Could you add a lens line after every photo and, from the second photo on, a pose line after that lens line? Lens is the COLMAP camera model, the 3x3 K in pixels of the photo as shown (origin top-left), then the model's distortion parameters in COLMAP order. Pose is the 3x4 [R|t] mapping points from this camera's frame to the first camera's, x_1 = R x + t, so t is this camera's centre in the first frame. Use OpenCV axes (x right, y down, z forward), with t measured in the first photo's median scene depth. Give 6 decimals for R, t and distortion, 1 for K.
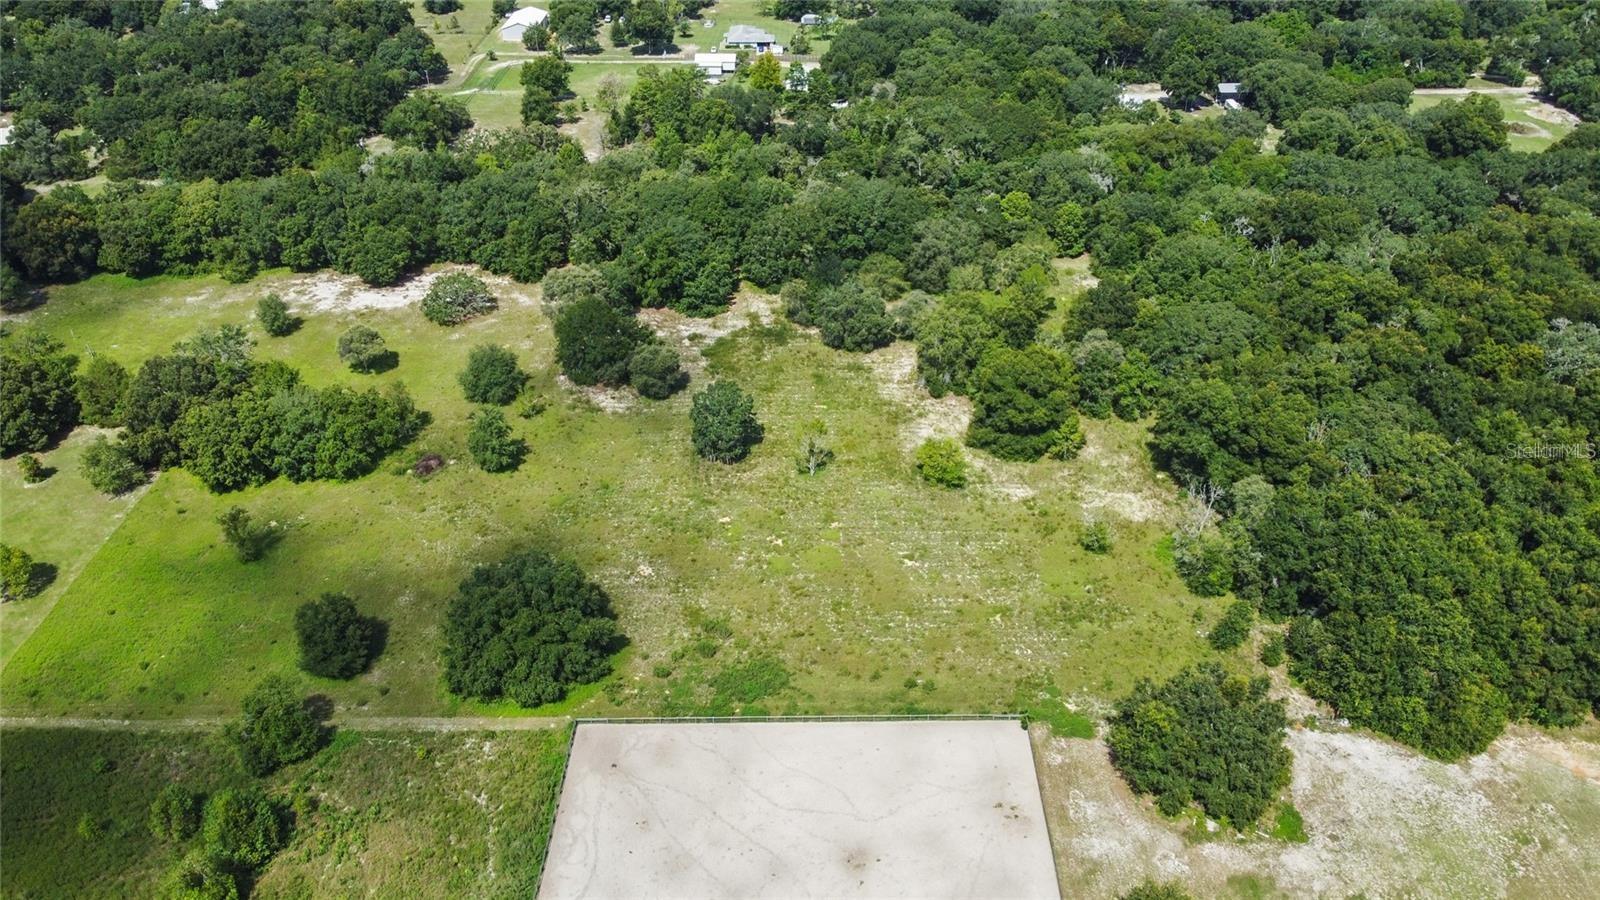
lens RADIAL K [[1209.3, 0, 798.2], [0, 1209.3, 453.0], [0, 0, 1]] dist [-0.002169, -0.006657]
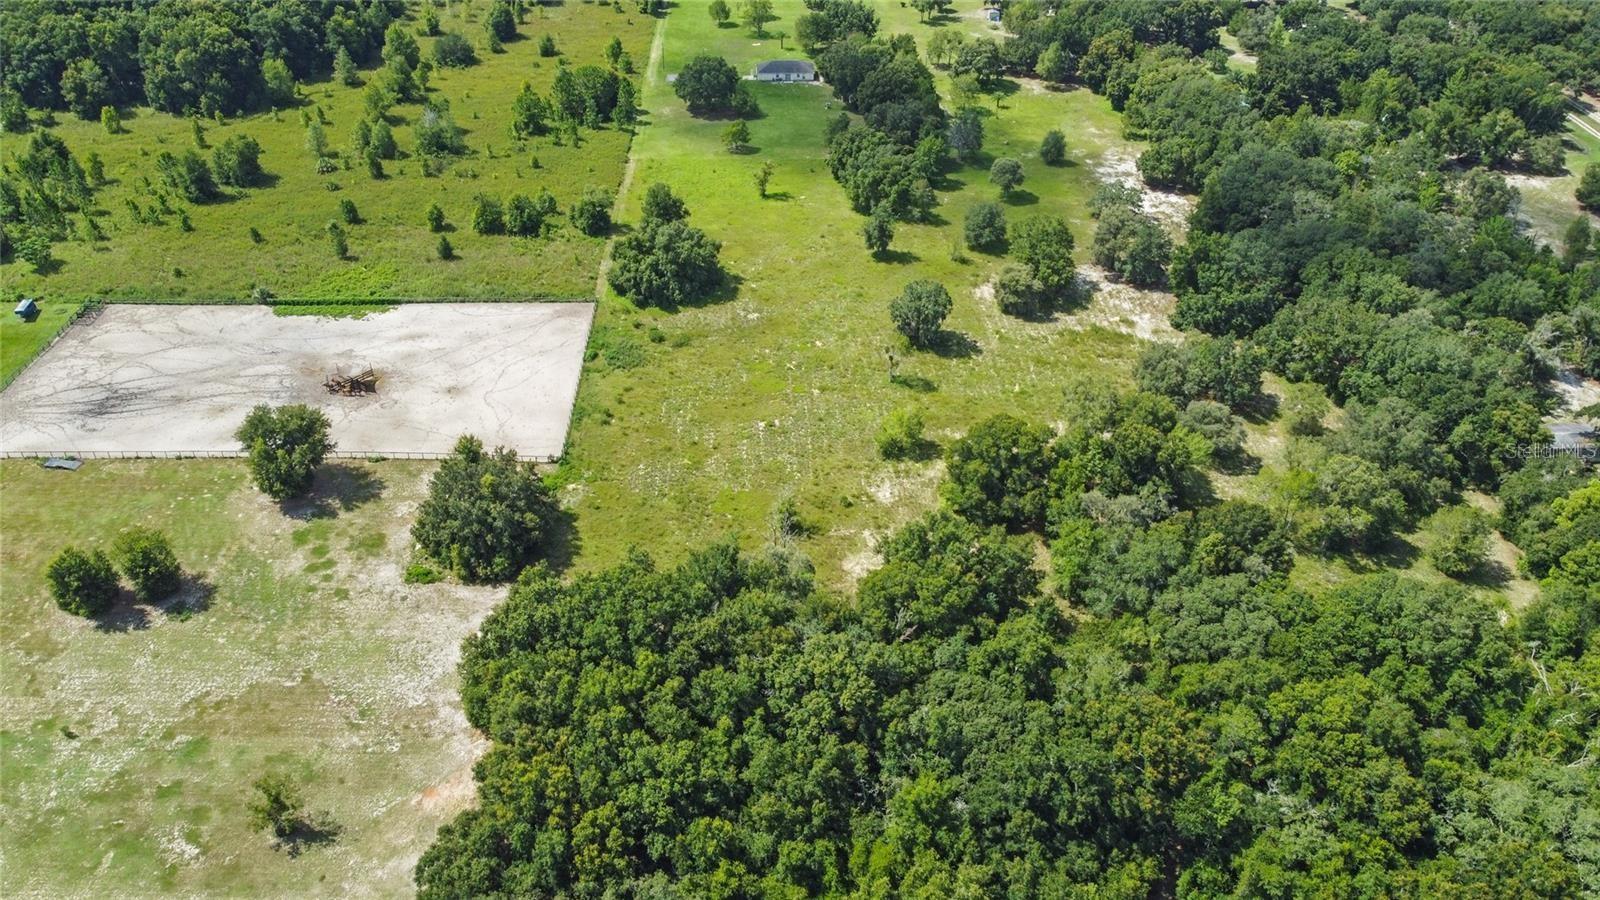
lens RADIAL K [[1209.3, 0, 802.6], [0, 1209.3, 450.2], [0, 0, 1]] dist [-0.002169, -0.006657]
pose [[0.054036, 0.583584, -0.810253, 0.727472], [-0.566756, 0.685994, 0.456289, -0.307628], [0.822112, 0.434560, 0.367818, 0.427570]]
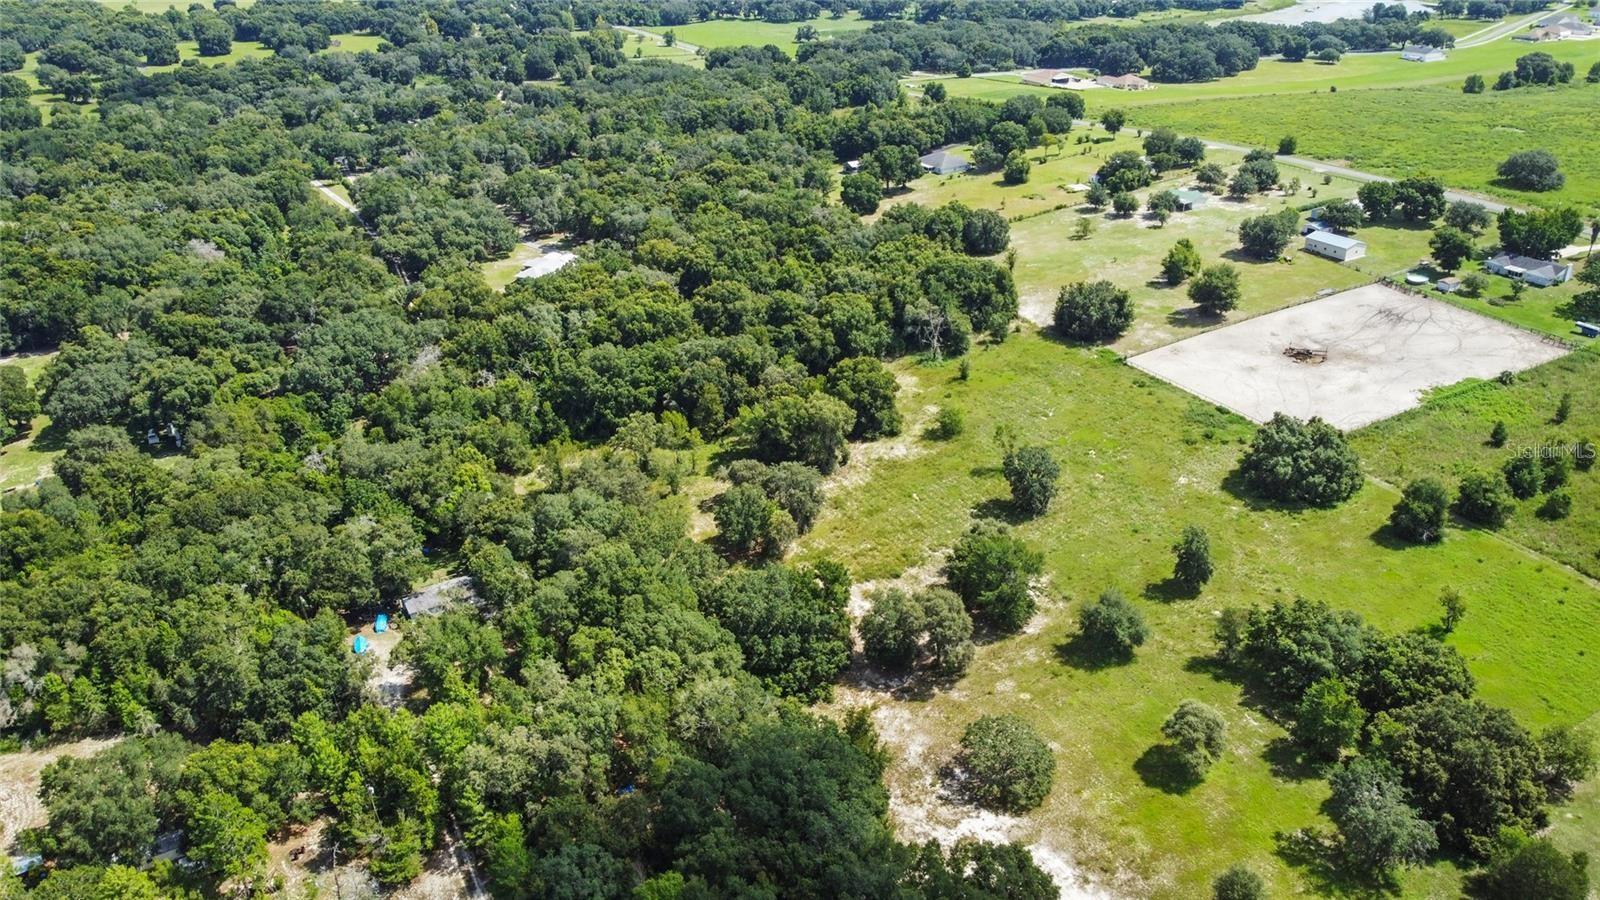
lens RADIAL K [[1209.3, 0, 796.6], [0, 1209.3, 450.2], [0, 0, 1]] dist [-0.002169, -0.006657]
pose [[-0.508948, -0.357457, 0.783069, -0.670365], [0.510414, 0.607205, 0.608917, -0.682904], [-0.693145, 0.709596, -0.126585, 1.007947]]
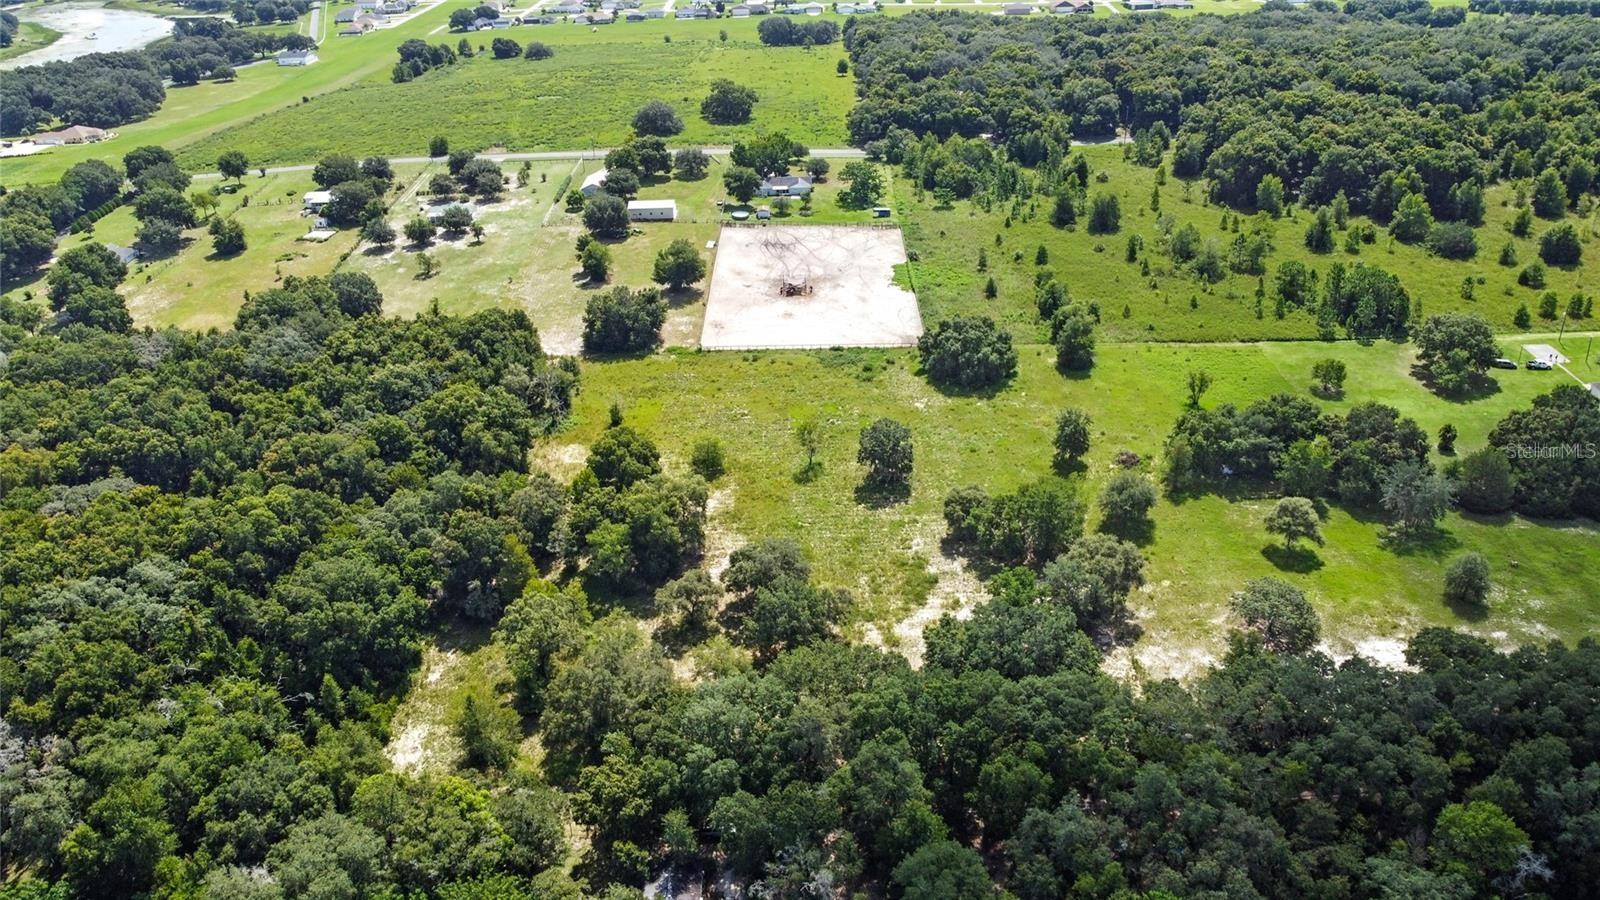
lens RADIAL K [[1209.3, 0, 805.0], [0, 1209.3, 447.5], [0, 0, 1]] dist [-0.002169, -0.006657]
pose [[-0.998935, 0.046072, 0.002633, 0.010573], [0.024323, 0.477168, 0.878476, -0.840760], [0.039217, 0.877604, -0.477780, 1.224196]]
